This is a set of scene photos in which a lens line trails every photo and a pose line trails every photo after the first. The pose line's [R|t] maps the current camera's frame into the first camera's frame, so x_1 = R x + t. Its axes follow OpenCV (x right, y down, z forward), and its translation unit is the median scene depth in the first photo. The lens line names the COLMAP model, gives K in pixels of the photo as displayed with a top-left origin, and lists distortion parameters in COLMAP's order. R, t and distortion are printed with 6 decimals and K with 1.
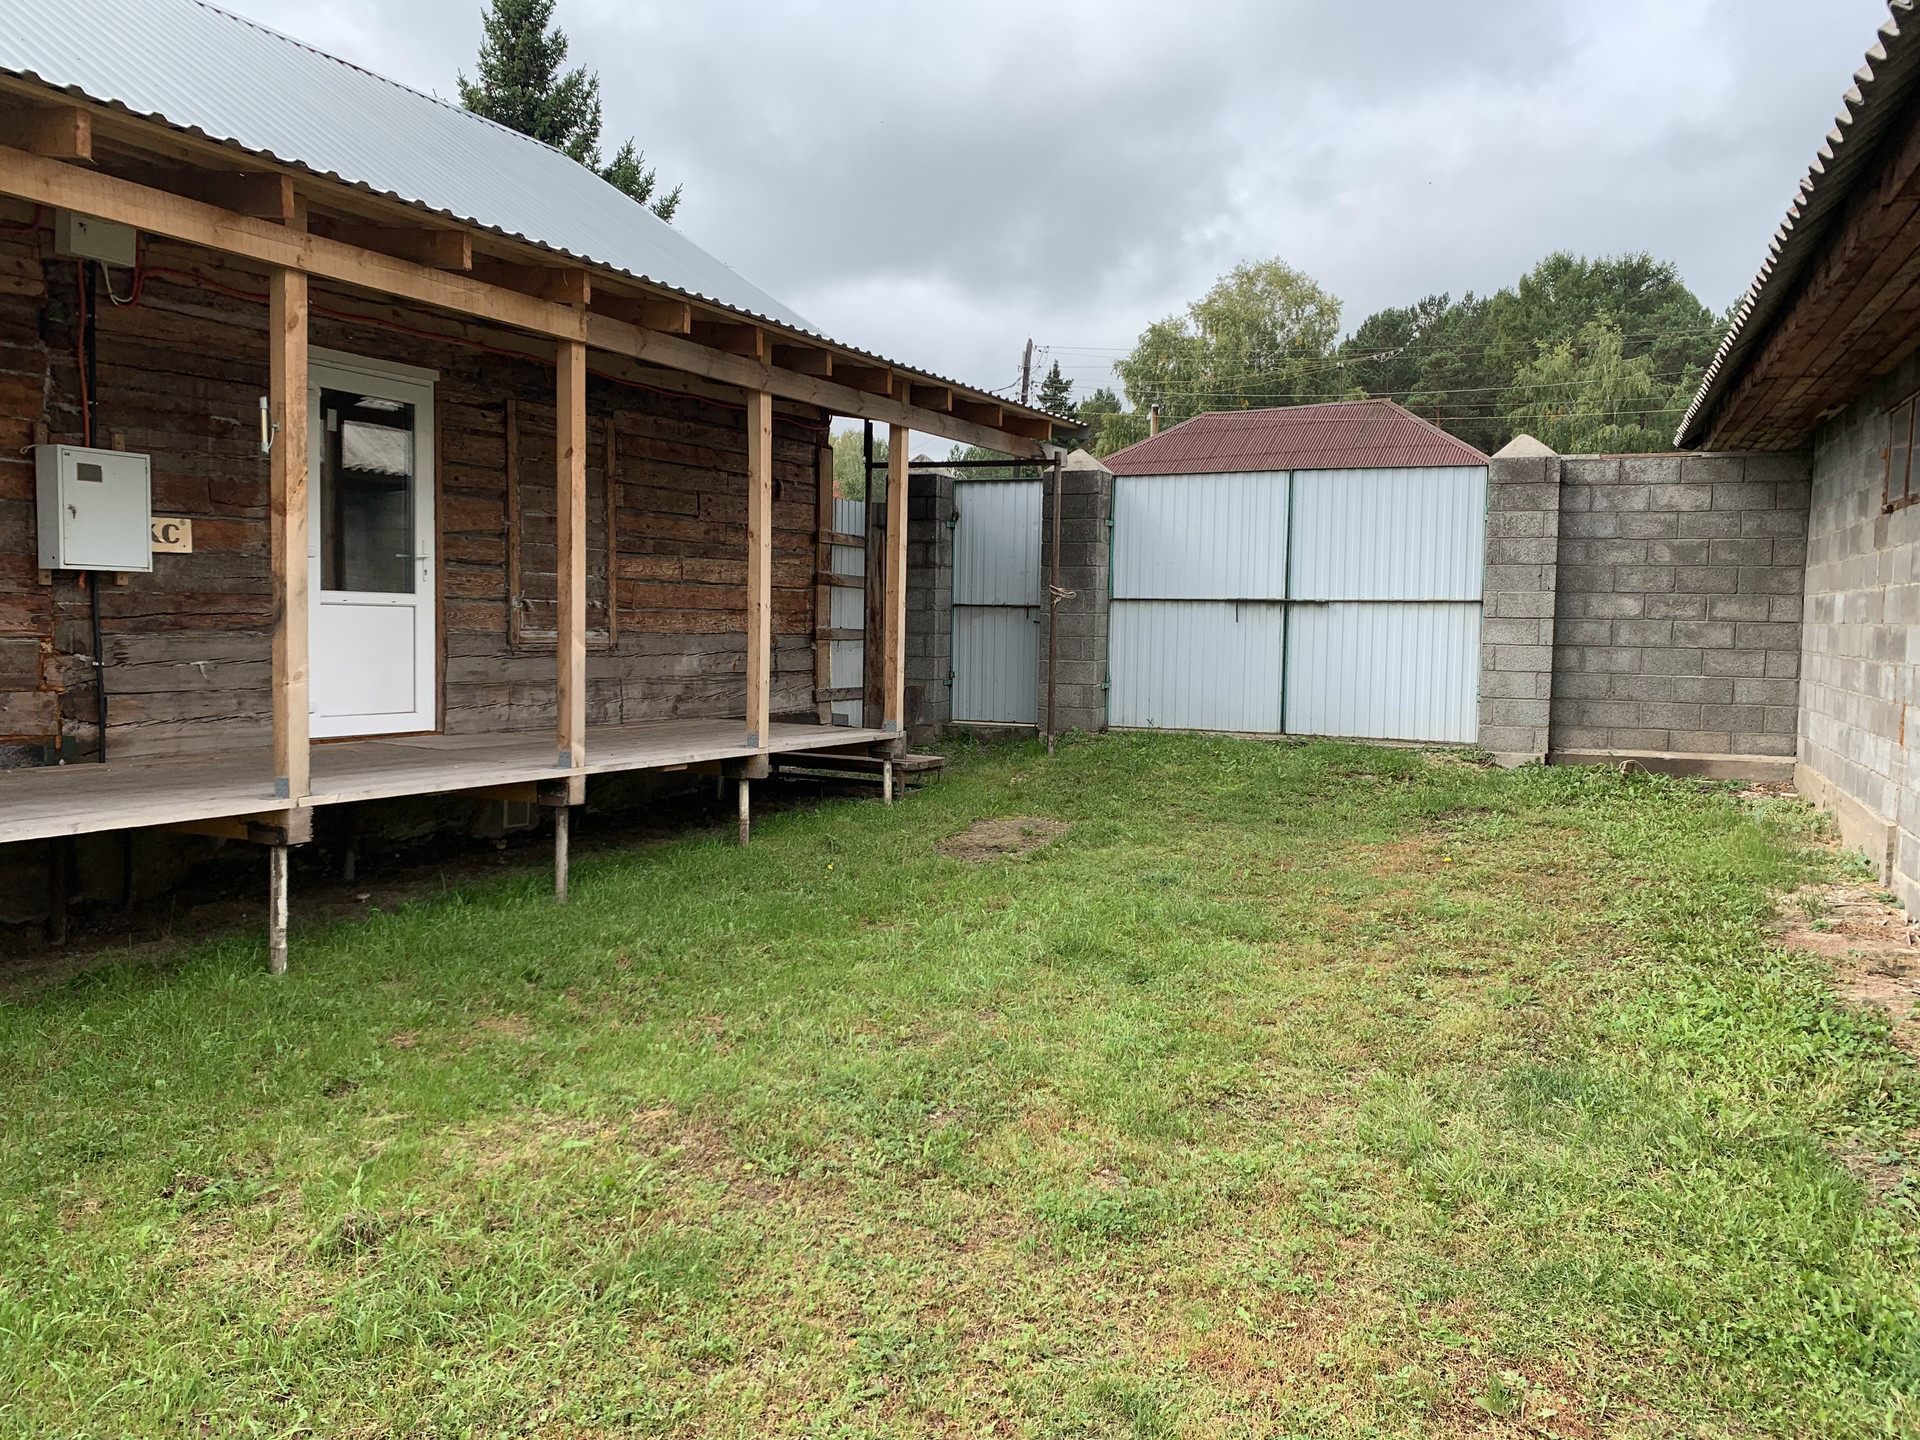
lens RADIAL K [[1465.4, 0, 964.9], [0, 1465.4, 719.3], [0, 0, 1]] dist [0.028115, -0.028699]
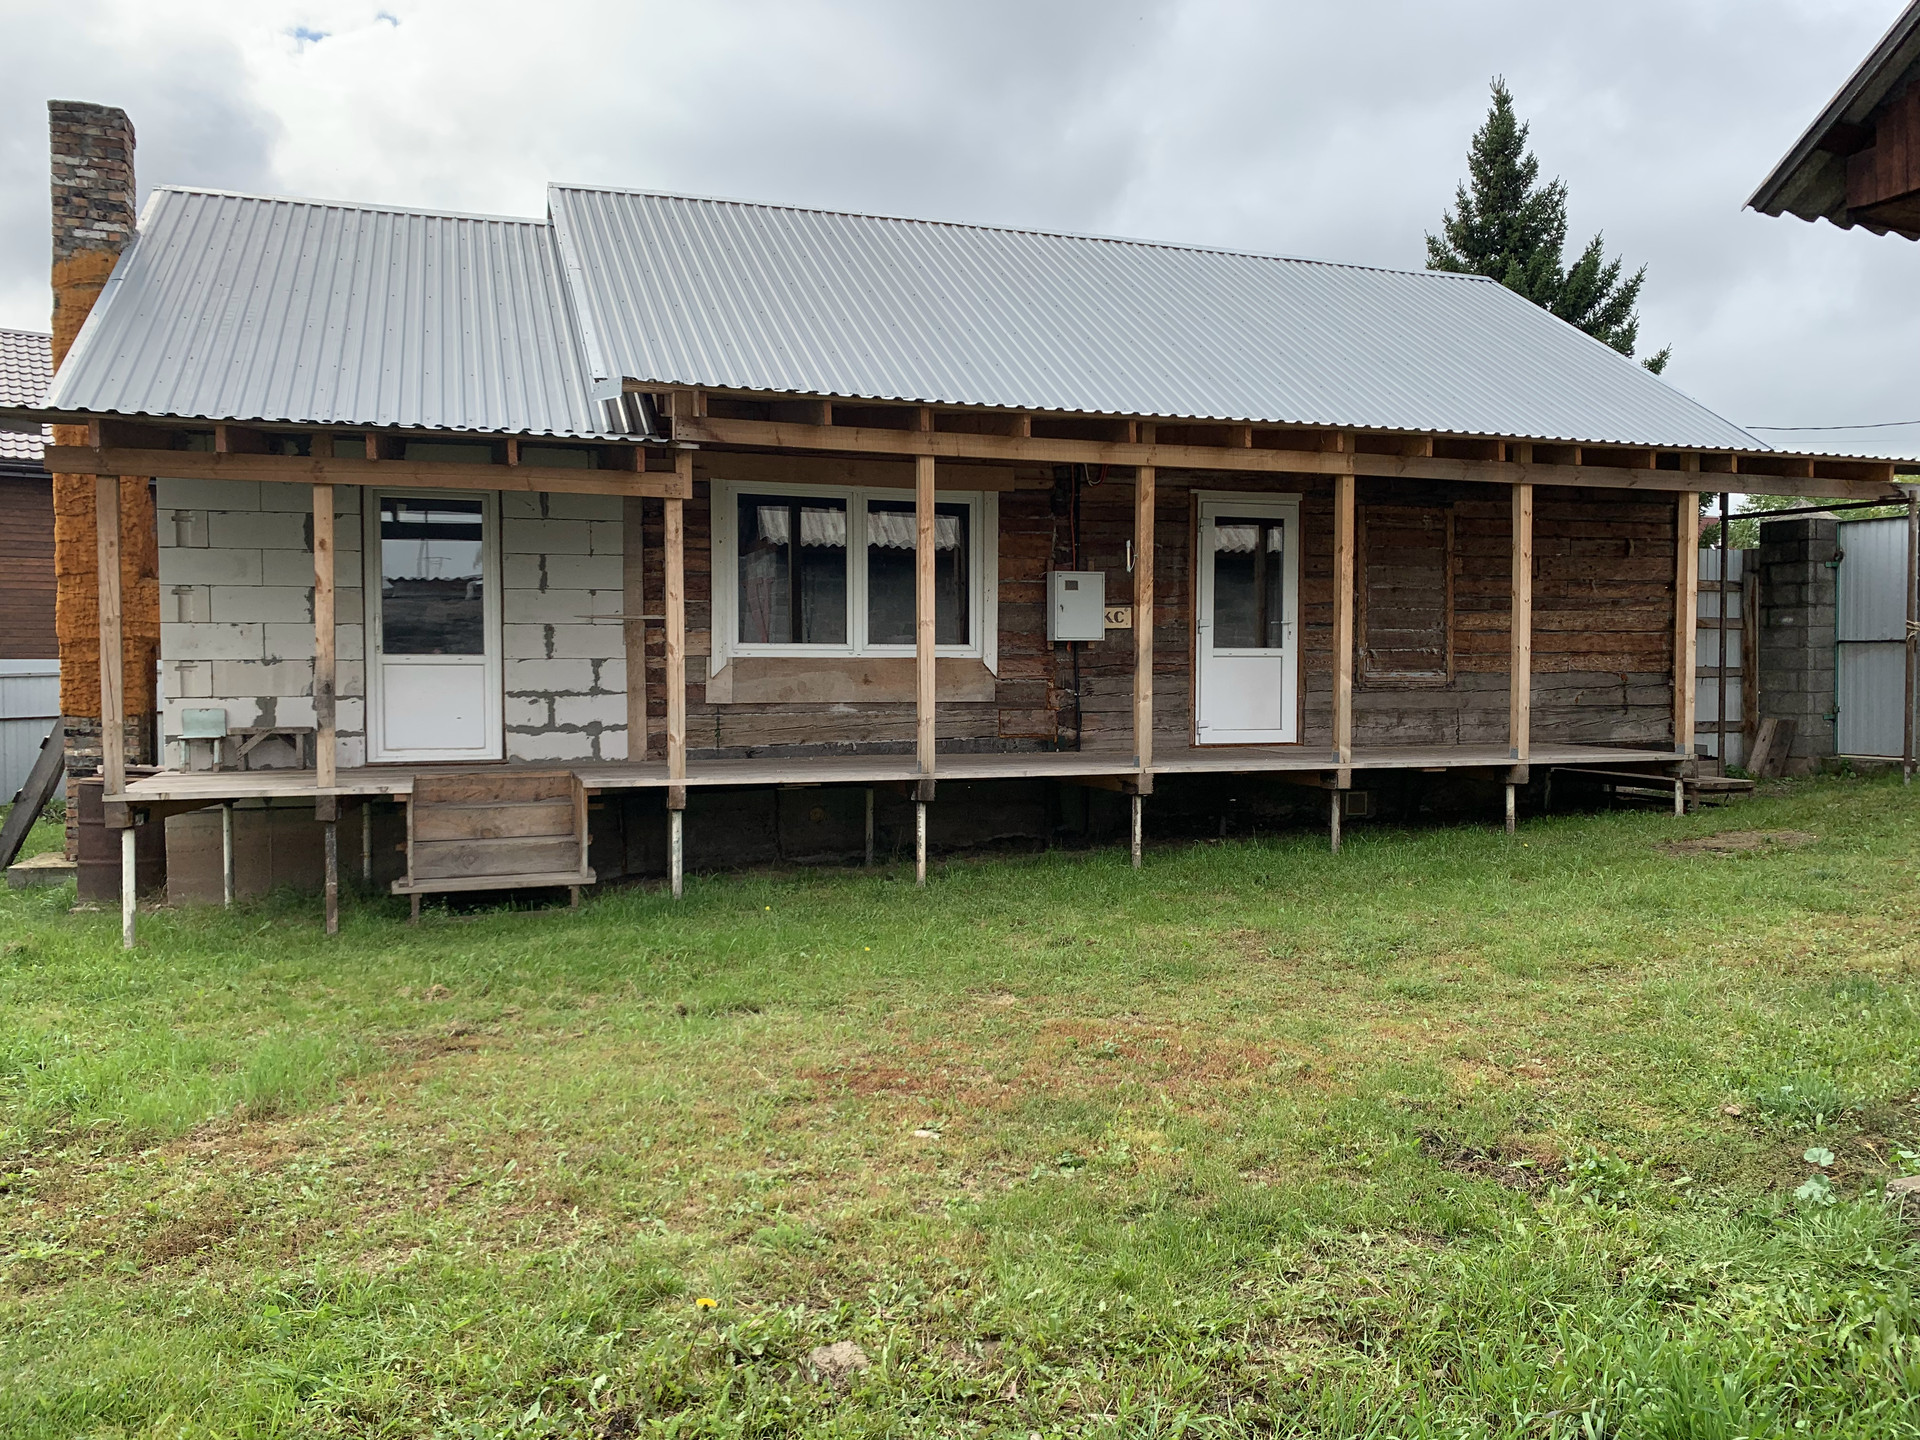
lens RADIAL K [[1465.4, 0, 960.9], [0, 1465.4, 719.9], [0, 0, 1]] dist [0.028115, -0.028699]
pose [[0.738760, 0.001965, -0.673965, 0.364512], [-0.026661, 0.999298, -0.026311, 0.032010], [0.673441, 0.037406, 0.738294, -0.278795]]
